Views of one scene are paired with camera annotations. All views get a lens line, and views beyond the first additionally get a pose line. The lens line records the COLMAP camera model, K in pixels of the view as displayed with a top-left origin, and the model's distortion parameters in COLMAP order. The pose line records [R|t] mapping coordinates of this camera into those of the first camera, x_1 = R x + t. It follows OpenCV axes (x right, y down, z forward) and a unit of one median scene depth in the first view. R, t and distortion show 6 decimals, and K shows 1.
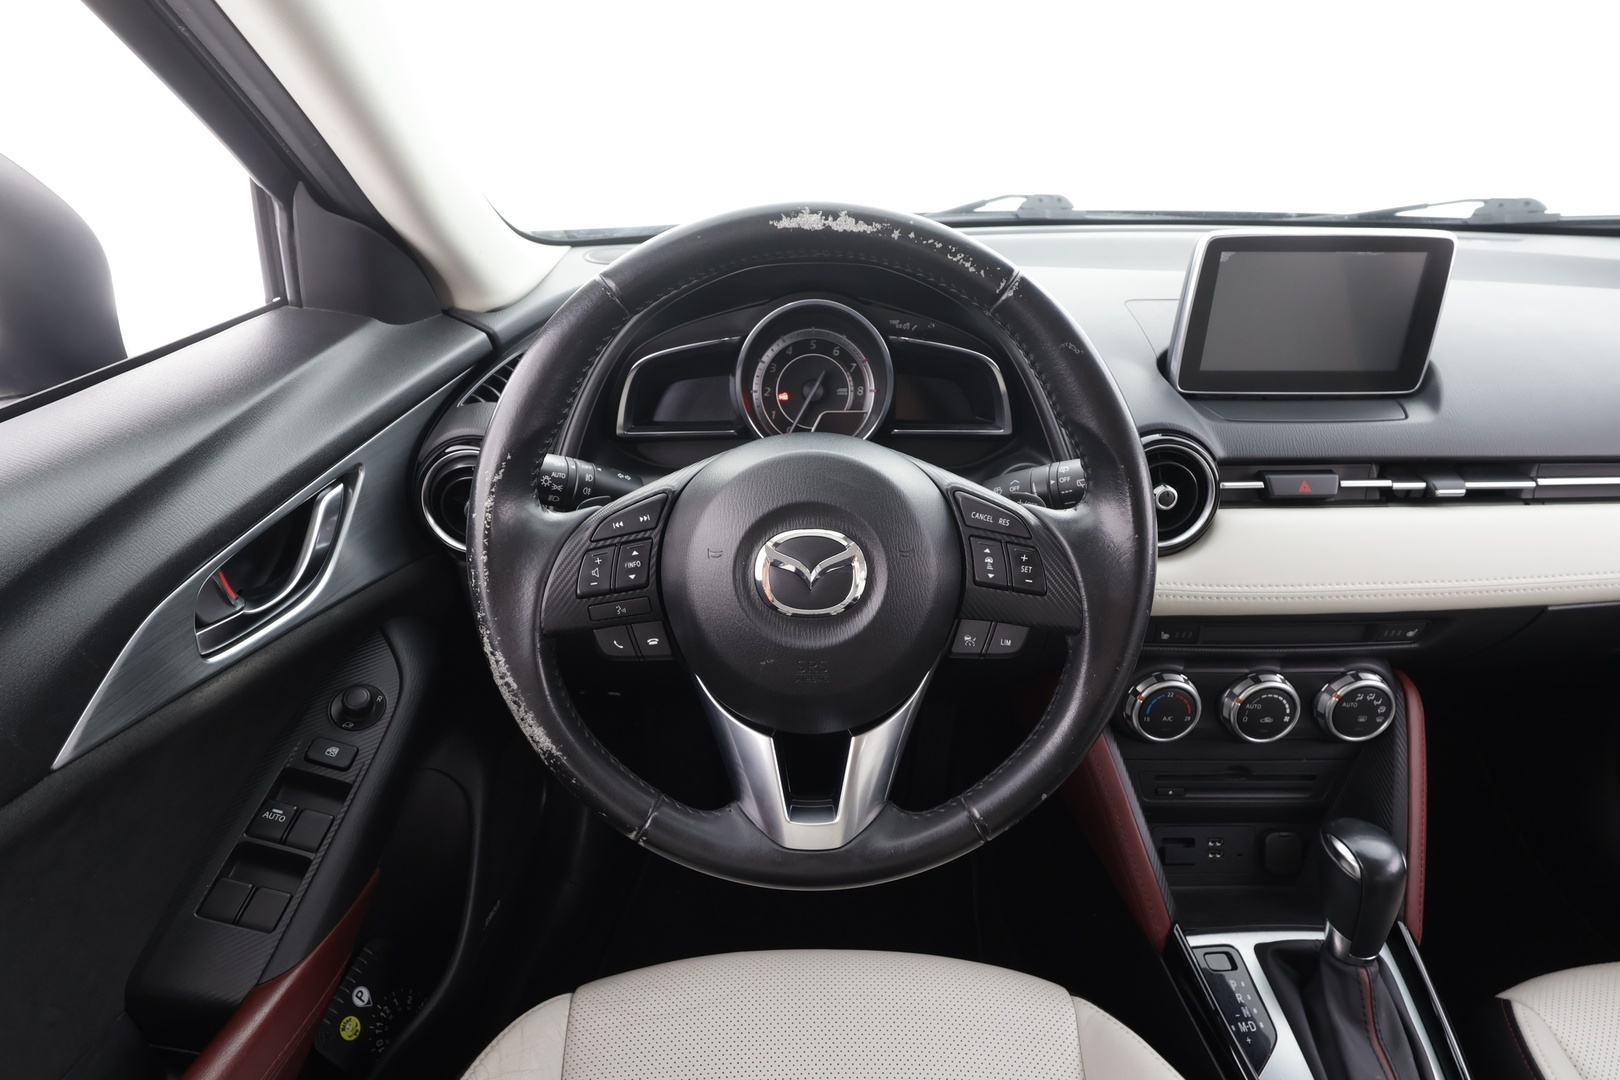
lens RADIAL K [[826.4, 0, 811.0], [0, 826.4, 544.5], [0, 0, 1]] dist [-0.001441, 0.001411]
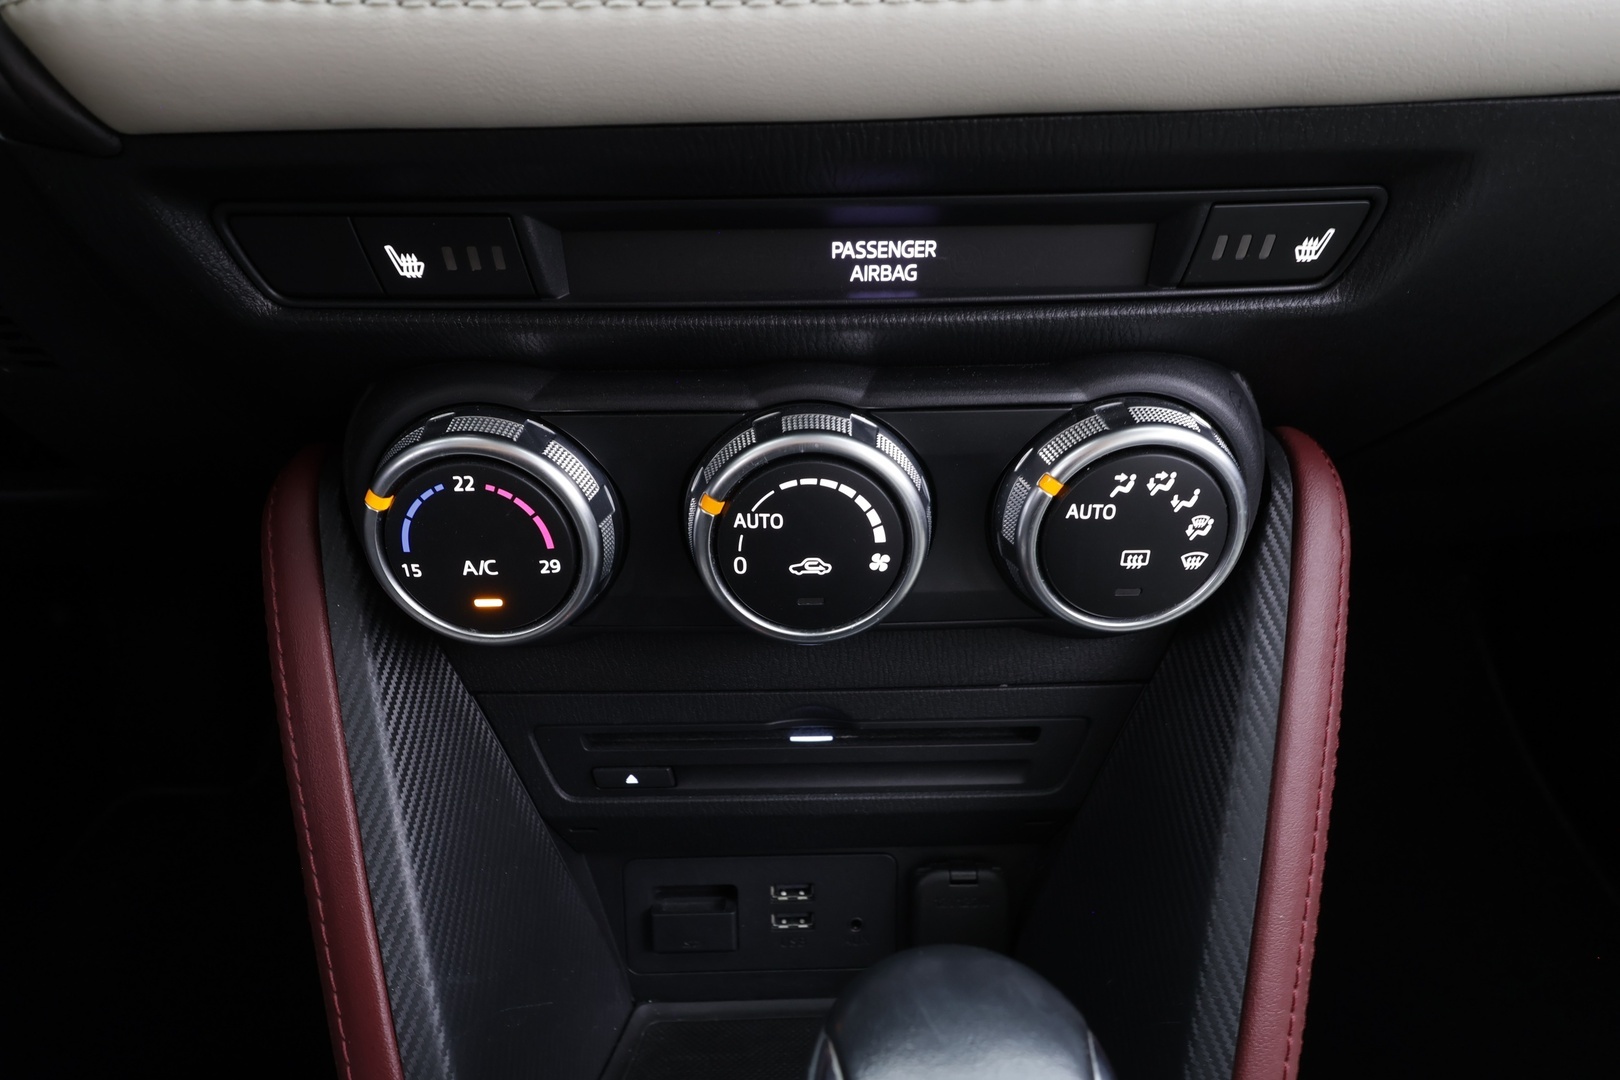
lens RADIAL K [[837.1, 0, 803.3], [0, 837.1, 540.8], [0, 0, 1]] dist [0.000652, -0.000025]
pose [[0.999769, -0.014099, 0.016192, 0.657395], [0.011930, 0.991830, 0.127011, 0.199373], [-0.017851, -0.126788, 0.991769, 0.850949]]
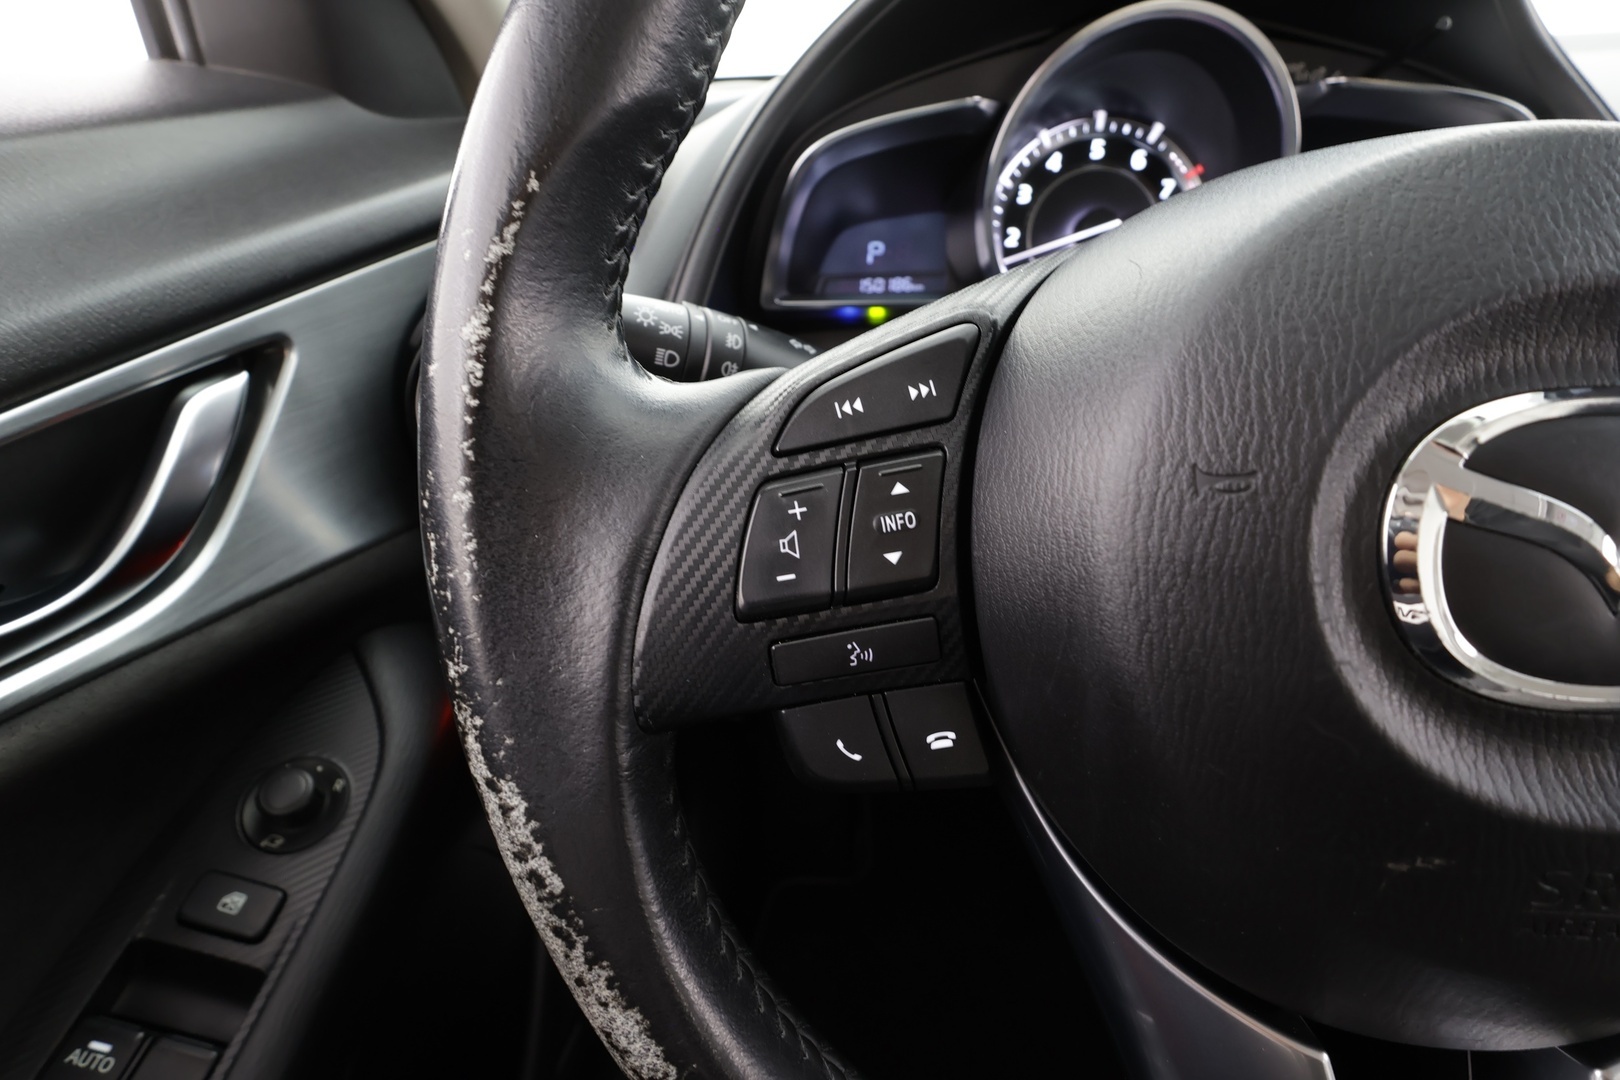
lens RADIAL K [[754.8, 0, 811.2], [0, 754.8, 547.9], [0, 0, 1]] dist [-0.000852, -0.000827]
pose [[0.996521, 0.001724, -0.083320, -0.192511], [-0.000150, 0.999822, 0.018888, 0.025090], [0.083338, -0.018810, 0.996344, 0.589160]]
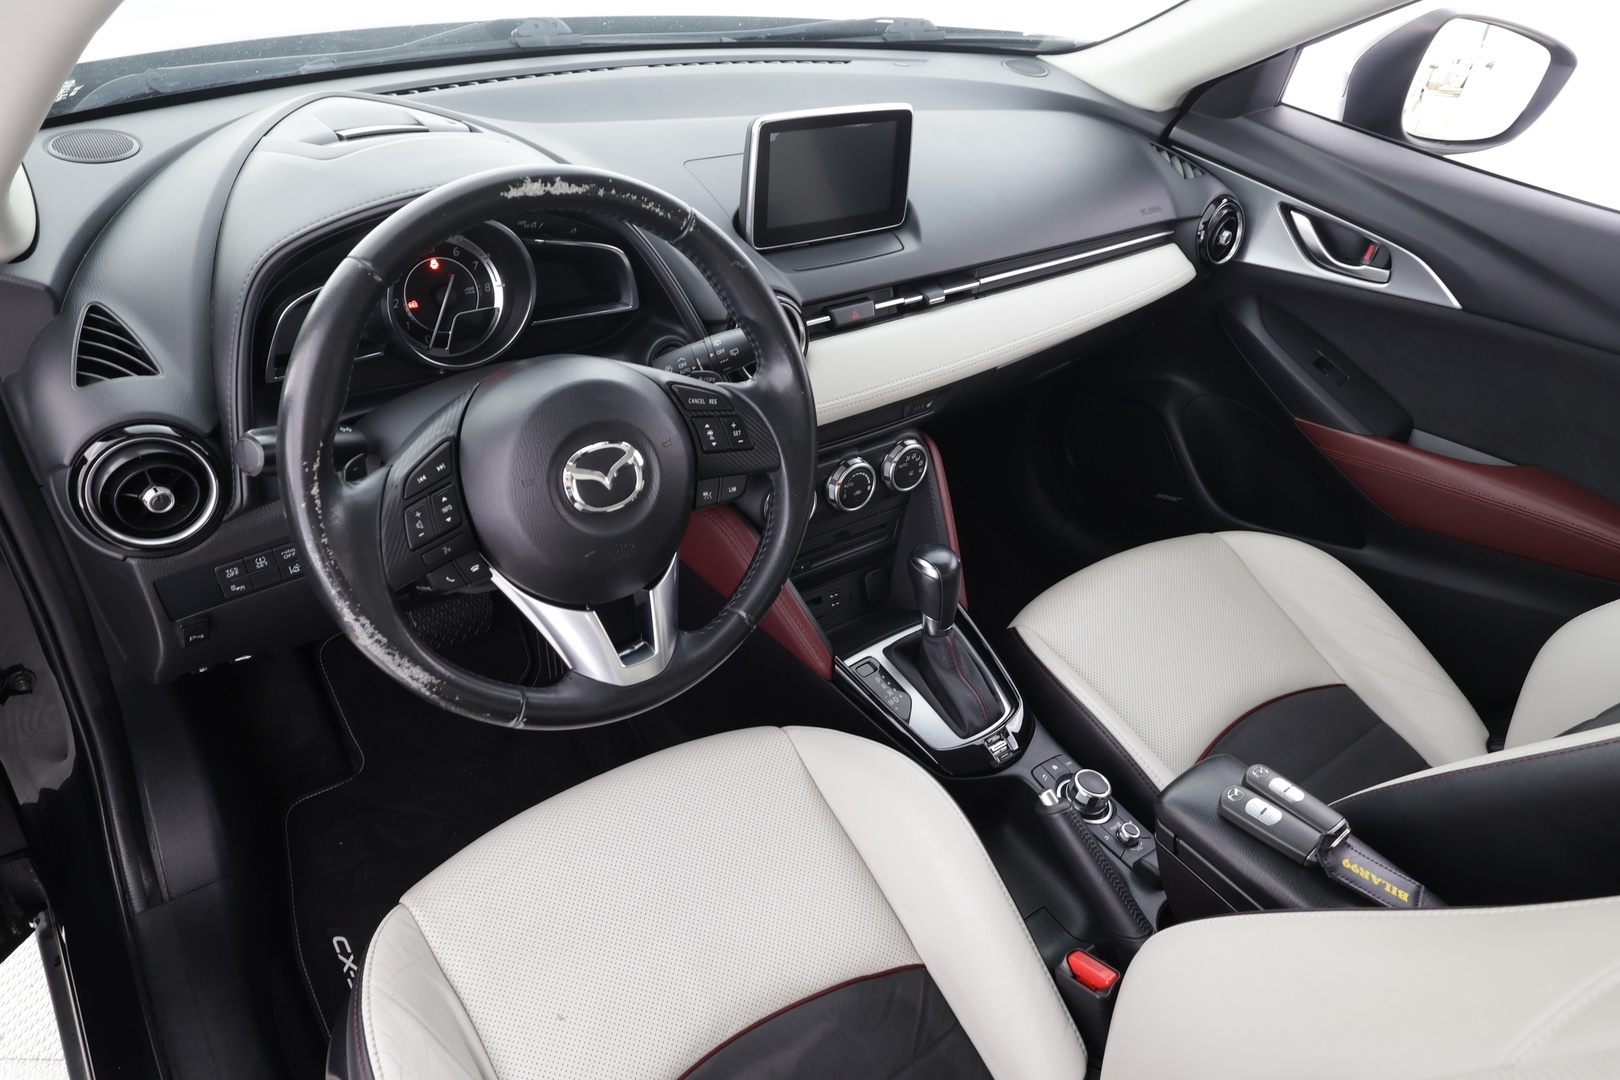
lens RADIAL K [[1049.9, 0, 810.6], [0, 1049.9, 546.1], [0, 0, 1]] dist [0.004856, 0.000278]
pose [[0.799882, -0.290850, 0.524971, -0.507414], [0.181349, 0.950967, 0.250549, -0.172132], [-0.572102, -0.105206, 0.813407, -0.409694]]
